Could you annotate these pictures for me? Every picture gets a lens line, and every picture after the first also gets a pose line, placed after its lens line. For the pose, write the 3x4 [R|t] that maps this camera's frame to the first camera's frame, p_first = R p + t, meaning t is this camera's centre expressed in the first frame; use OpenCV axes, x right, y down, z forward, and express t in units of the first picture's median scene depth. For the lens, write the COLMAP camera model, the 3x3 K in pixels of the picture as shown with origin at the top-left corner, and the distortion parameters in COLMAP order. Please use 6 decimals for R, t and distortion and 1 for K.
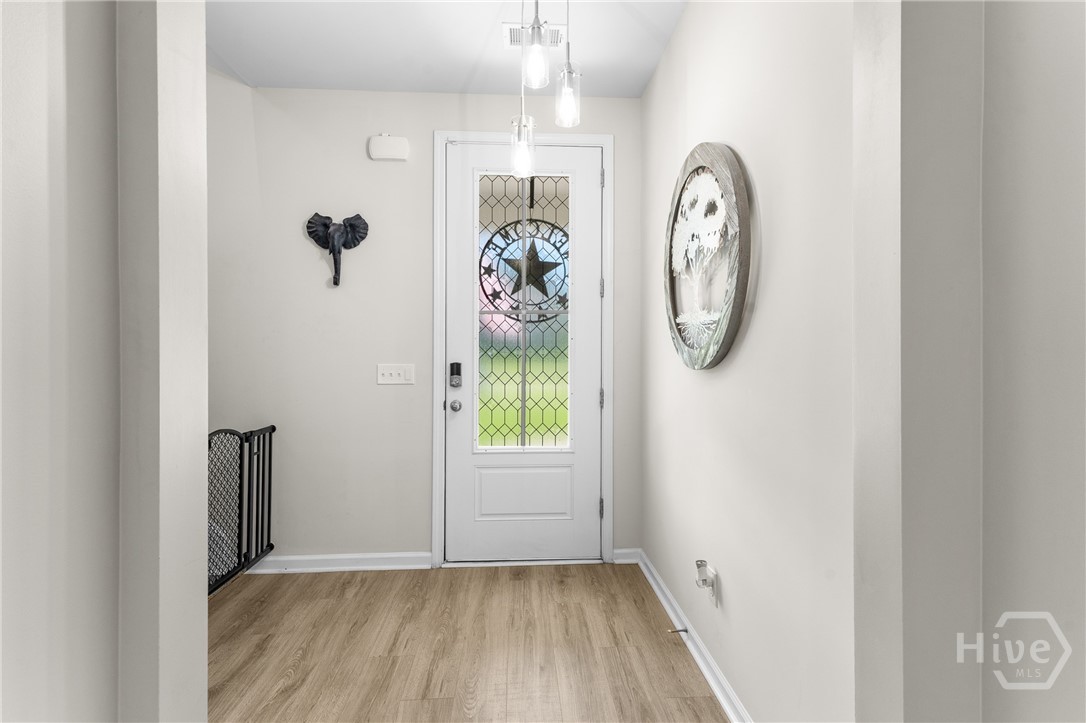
lens RADIAL K [[438.1, 0, 542.1], [0, 438.1, 357.9], [0, 0, 1]] dist [0.003882, -0.001118]
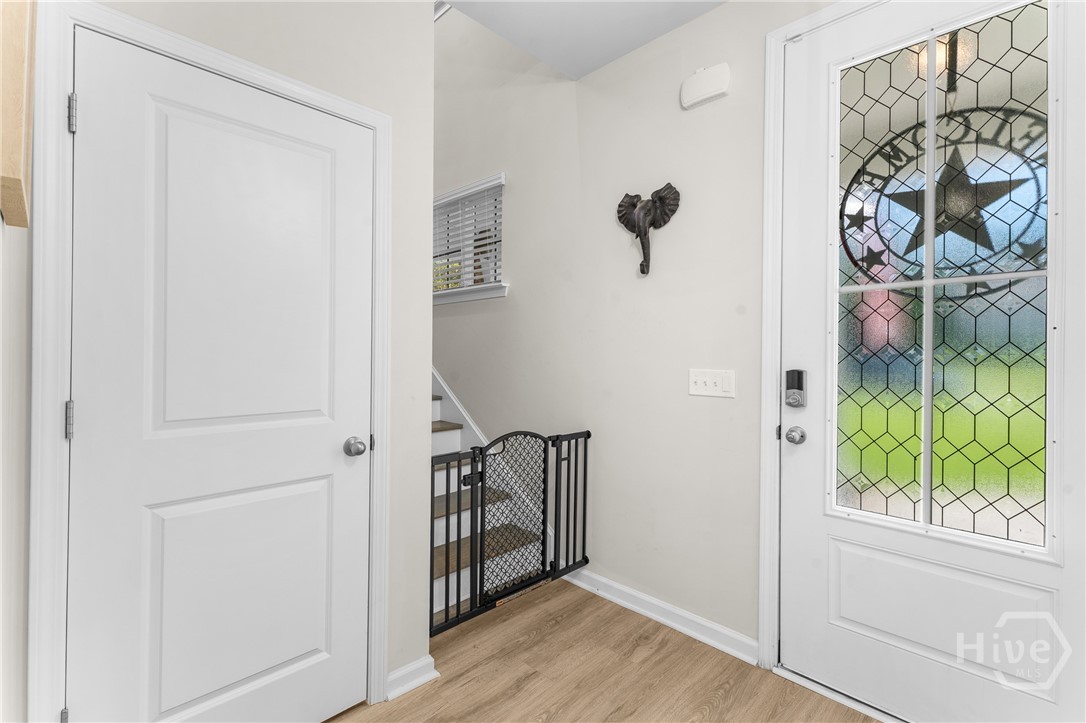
lens RADIAL K [[473.9, 0, 540.5], [0, 473.9, 354.2], [0, 0, 1]] dist [0.001344, -0.005388]
pose [[0.691028, 0.004419, -0.722815, 0.049864], [-0.015754, 0.999836, -0.008949, -0.000141], [0.722657, 0.017571, 0.690984, 0.230876]]
